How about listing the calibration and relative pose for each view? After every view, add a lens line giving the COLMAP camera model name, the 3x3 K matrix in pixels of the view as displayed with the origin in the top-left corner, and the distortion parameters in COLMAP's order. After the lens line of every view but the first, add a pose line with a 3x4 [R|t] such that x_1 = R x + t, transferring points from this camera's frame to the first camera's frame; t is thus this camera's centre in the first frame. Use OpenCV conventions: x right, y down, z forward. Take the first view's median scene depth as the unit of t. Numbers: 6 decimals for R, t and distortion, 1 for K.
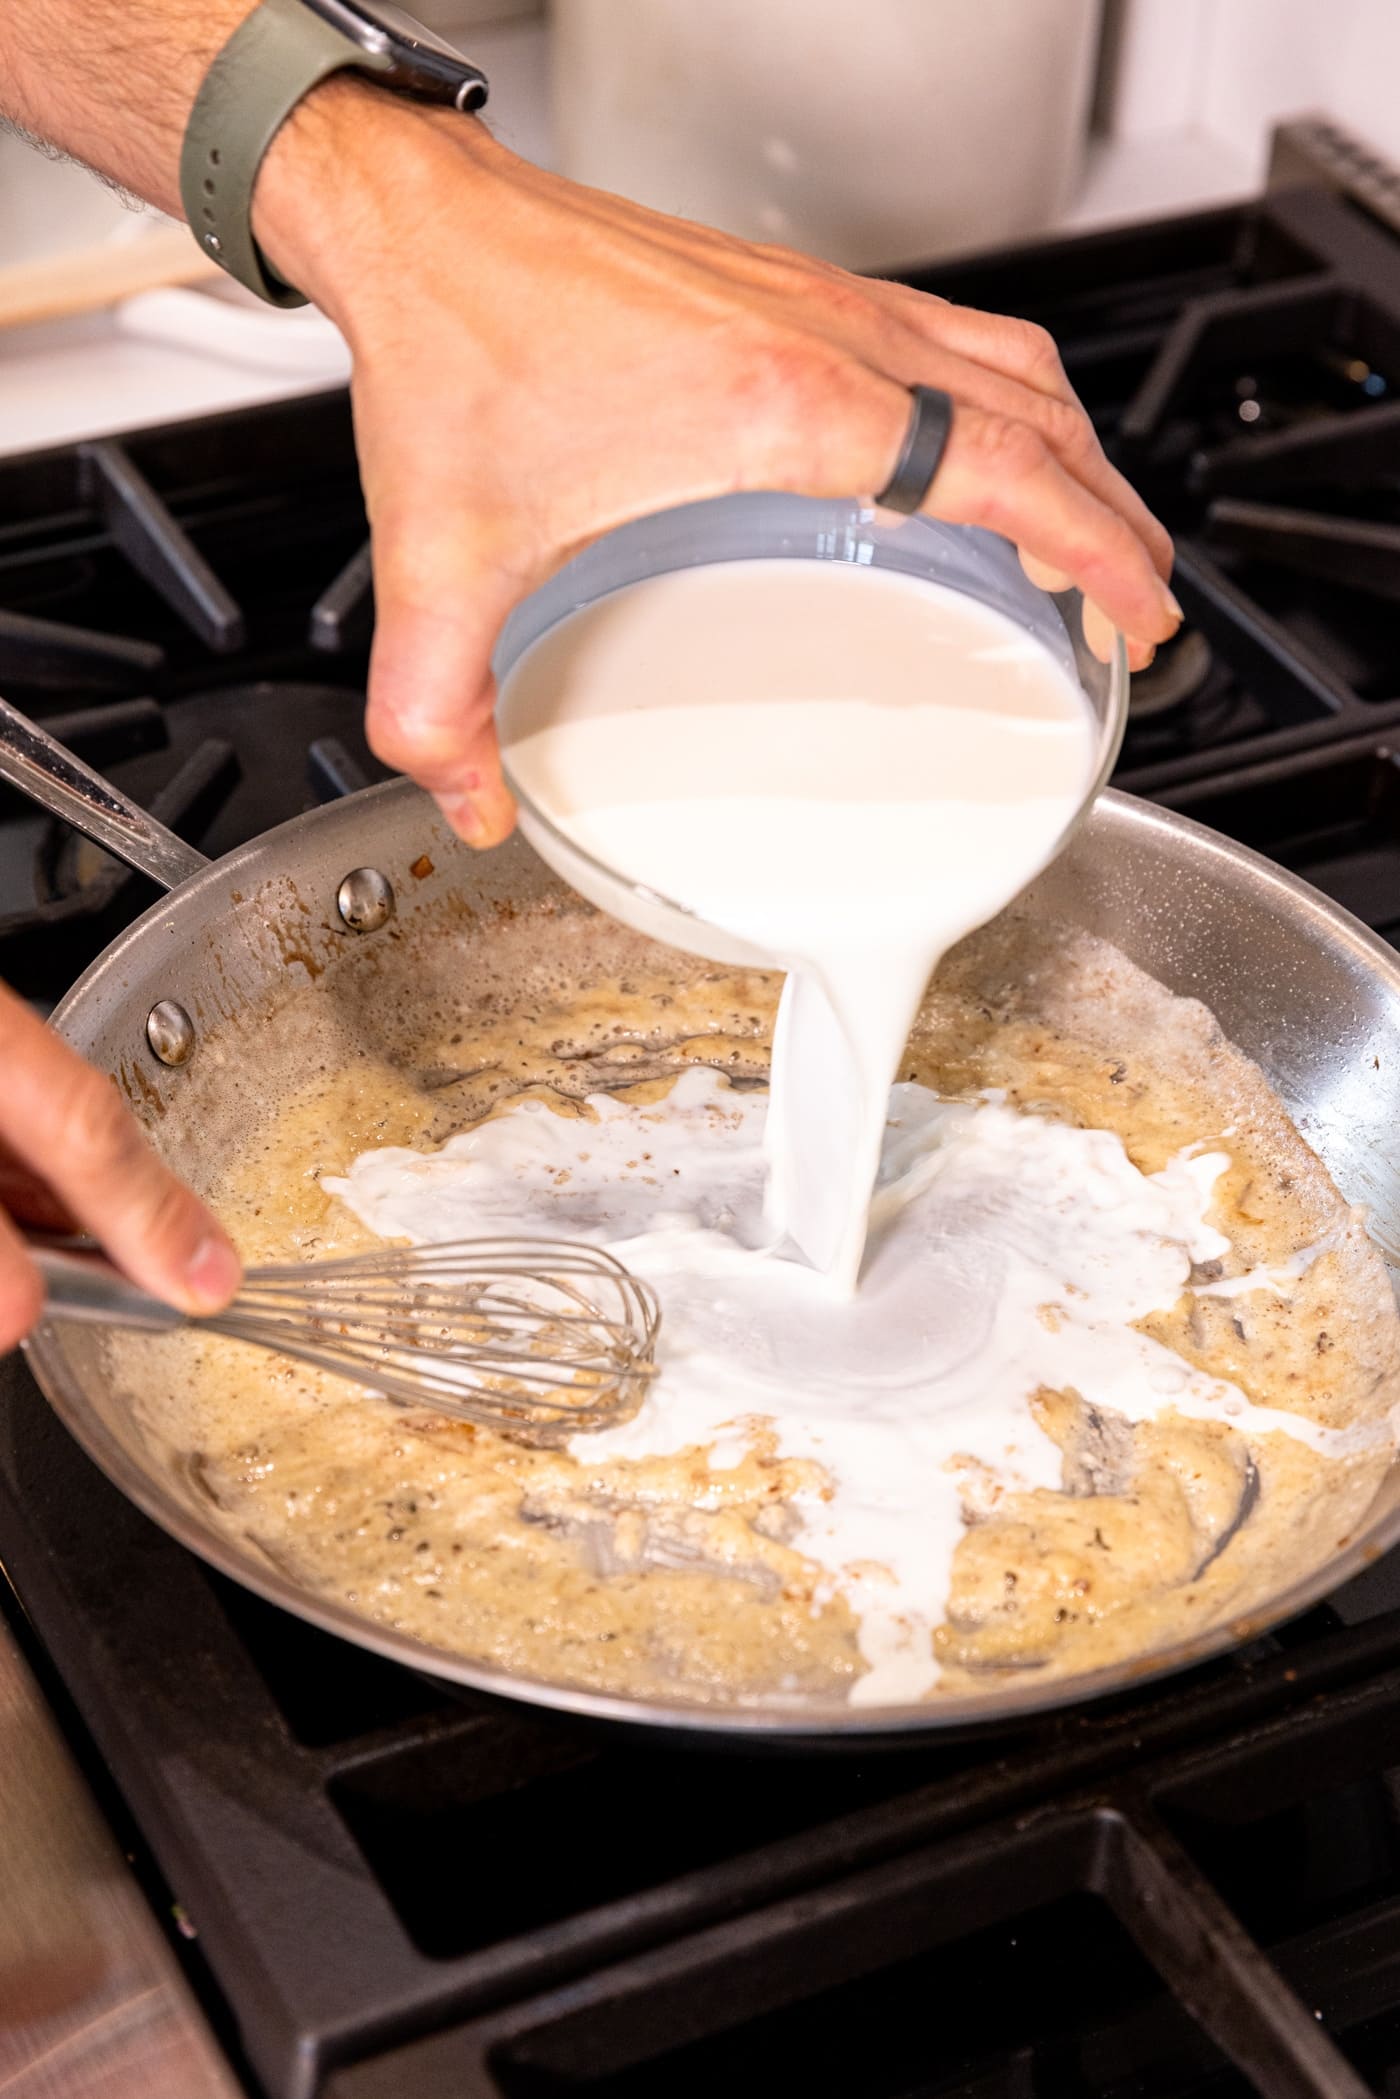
lens RADIAL K [[3967.5, 0, 700.0], [0, 3967.5, 1049.5], [0, 0, 1]] dist [-0.001457, -0.224306]
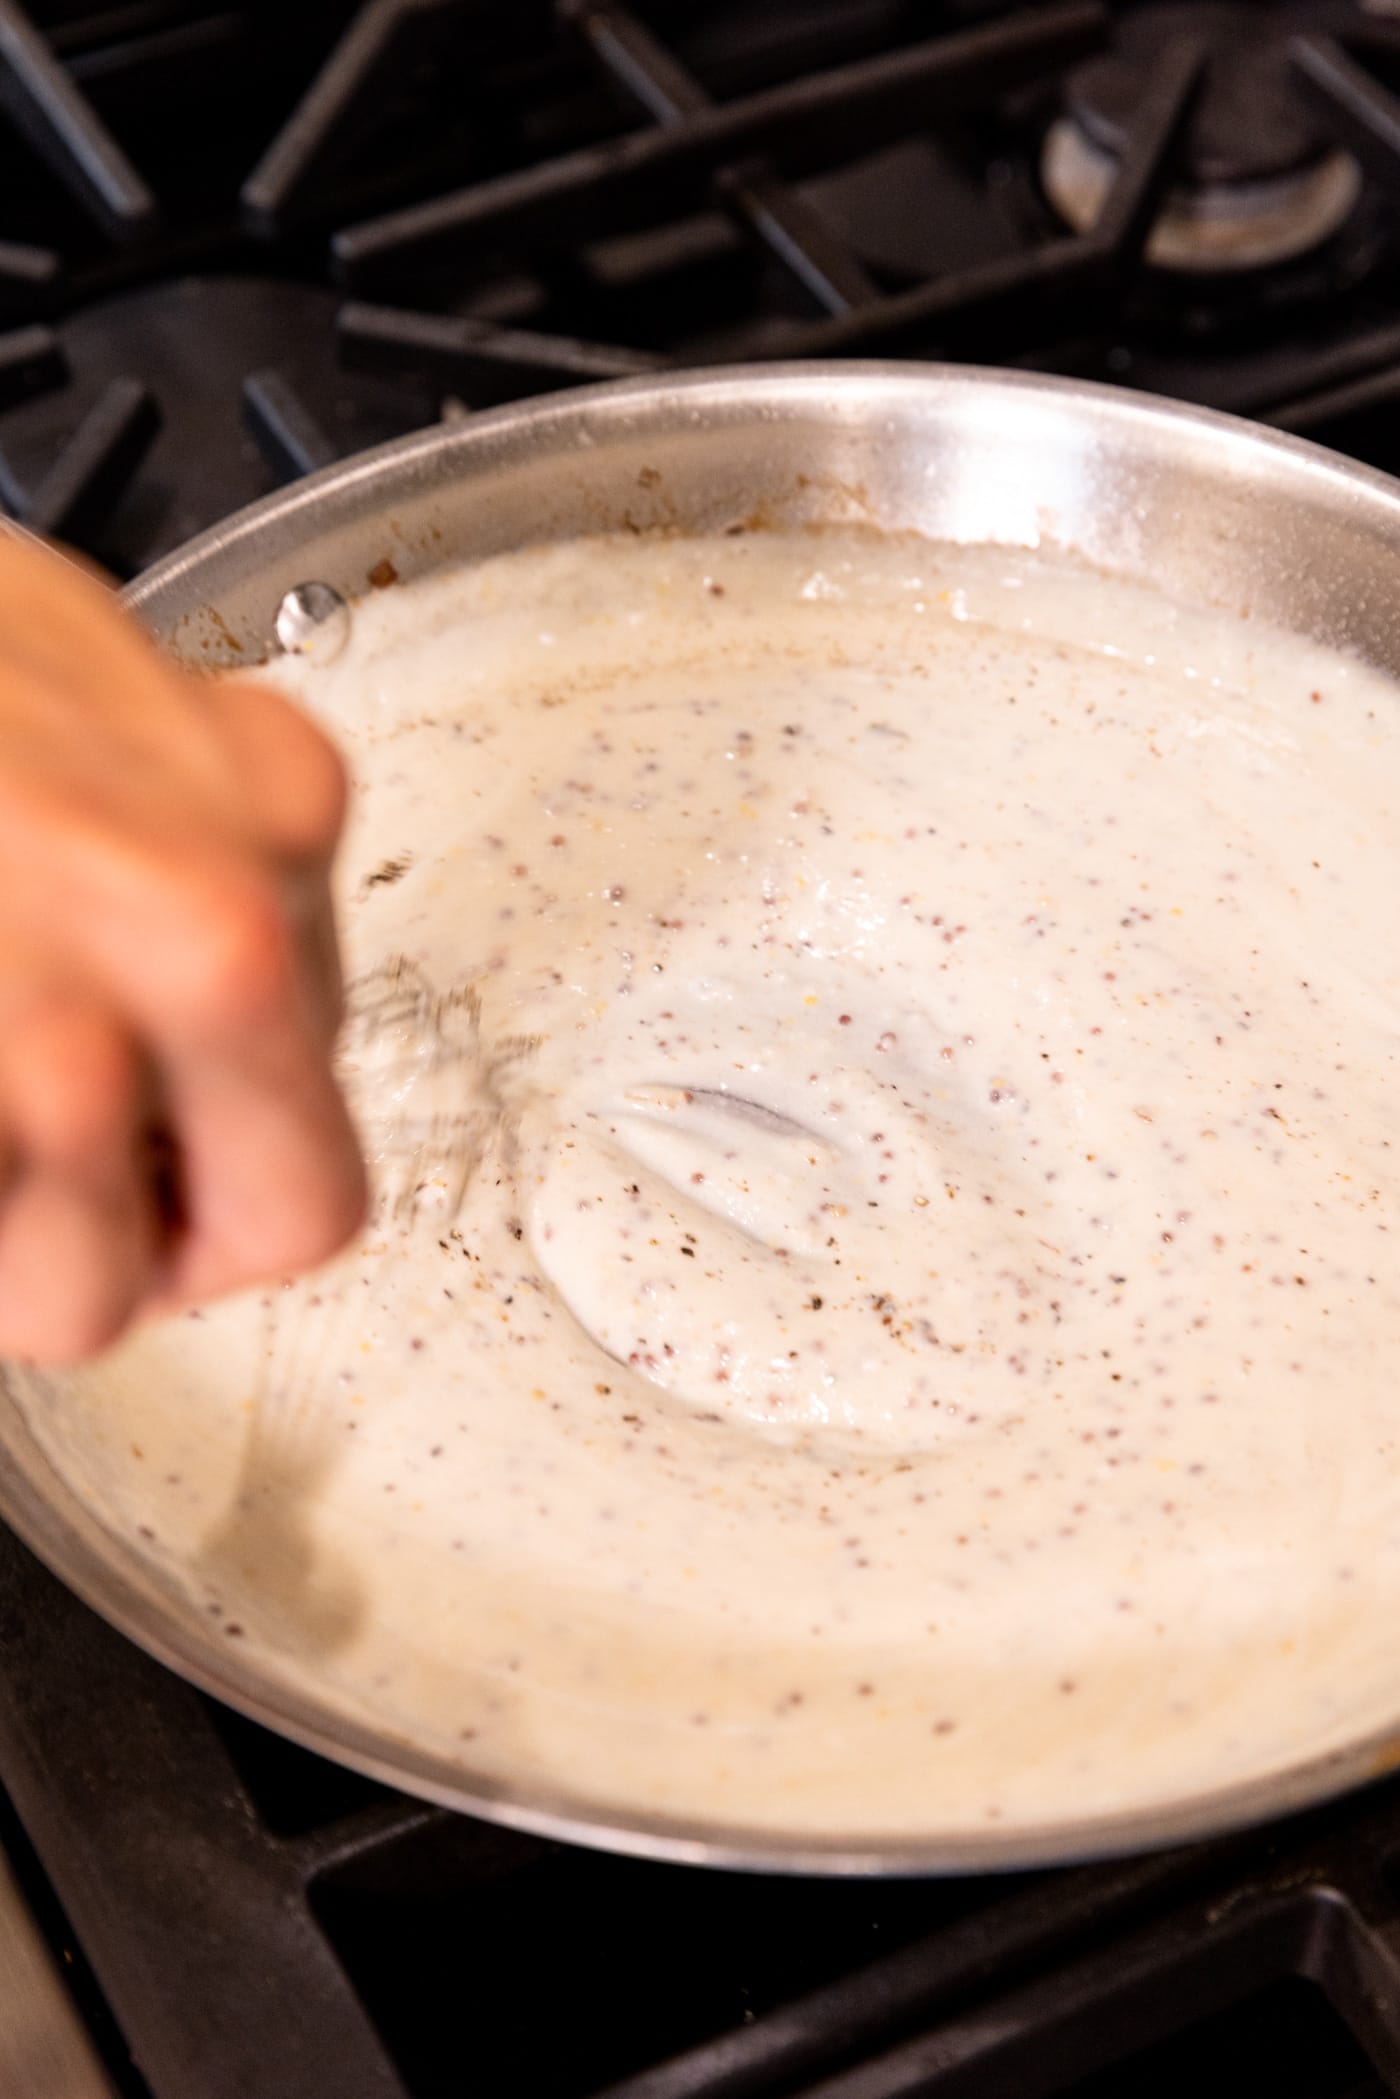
lens RADIAL K [[3967.5, 0, 700.0], [0, 3967.5, 1049.5], [0, 0, 1]] dist [-0.001457, -0.224306]
pose [[0.998943, -0.041714, -0.019295, 0.003687], [0.044338, 0.985209, 0.165519, -0.098198], [0.012105, -0.166200, 0.986018, 0.265103]]
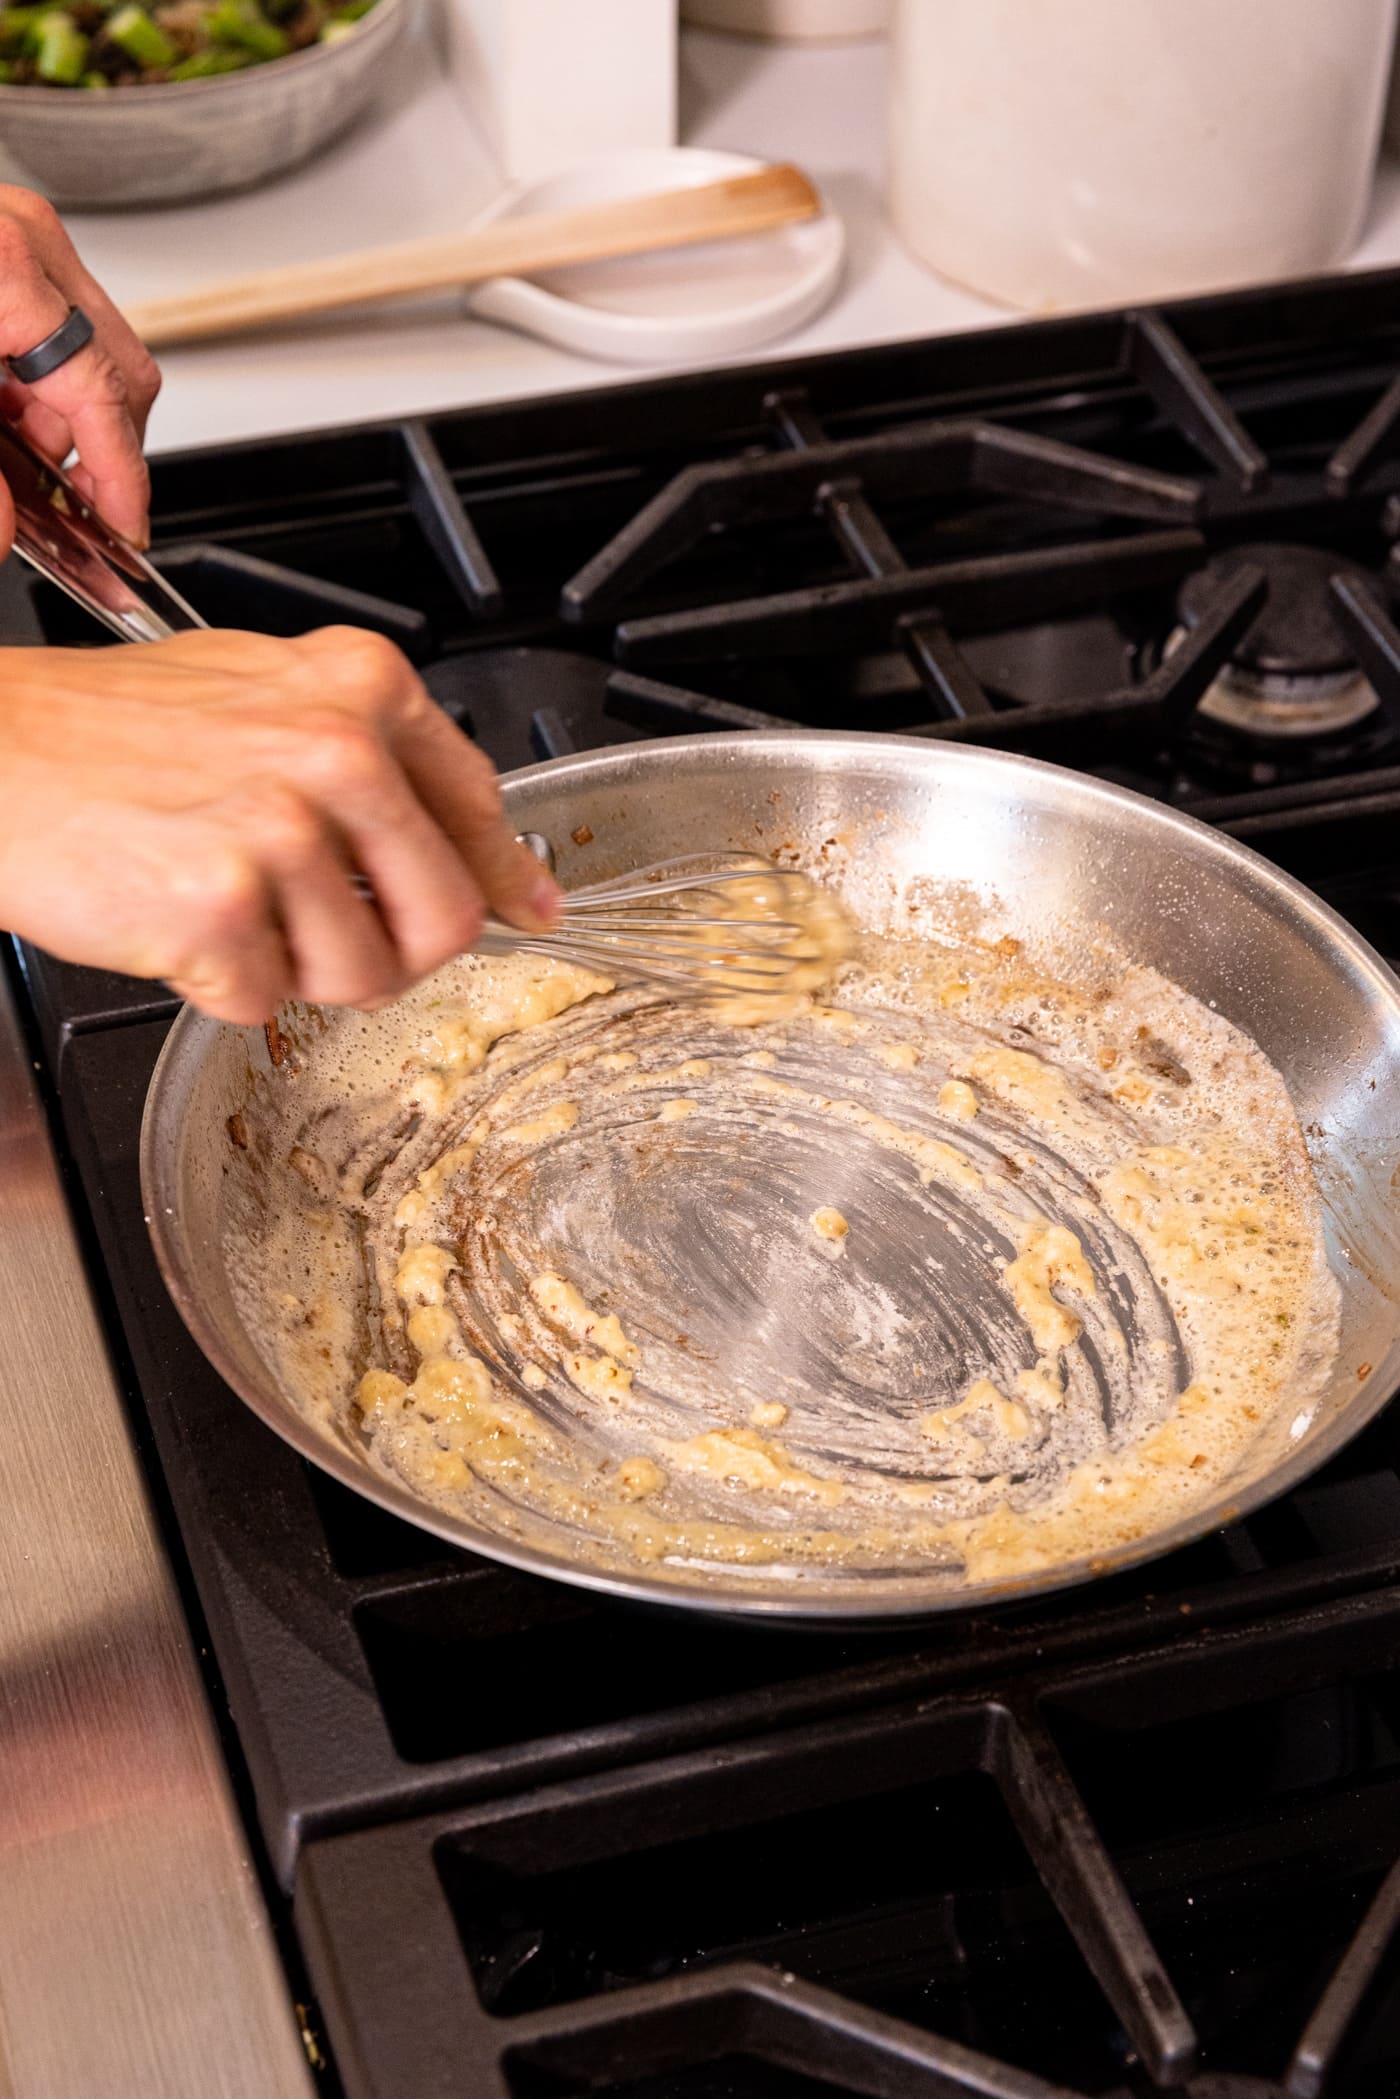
lens RADIAL K [[3967.5, 0, 700.0], [0, 3967.5, 1049.5], [0, 0, 1]] dist [-0.001457, -0.224306]
pose [[0.985493, 0.090235, -0.143742, 0.163920], [-0.085851, 0.995642, 0.036431, -0.035347], [0.146403, -0.023562, 0.988944, -0.164330]]
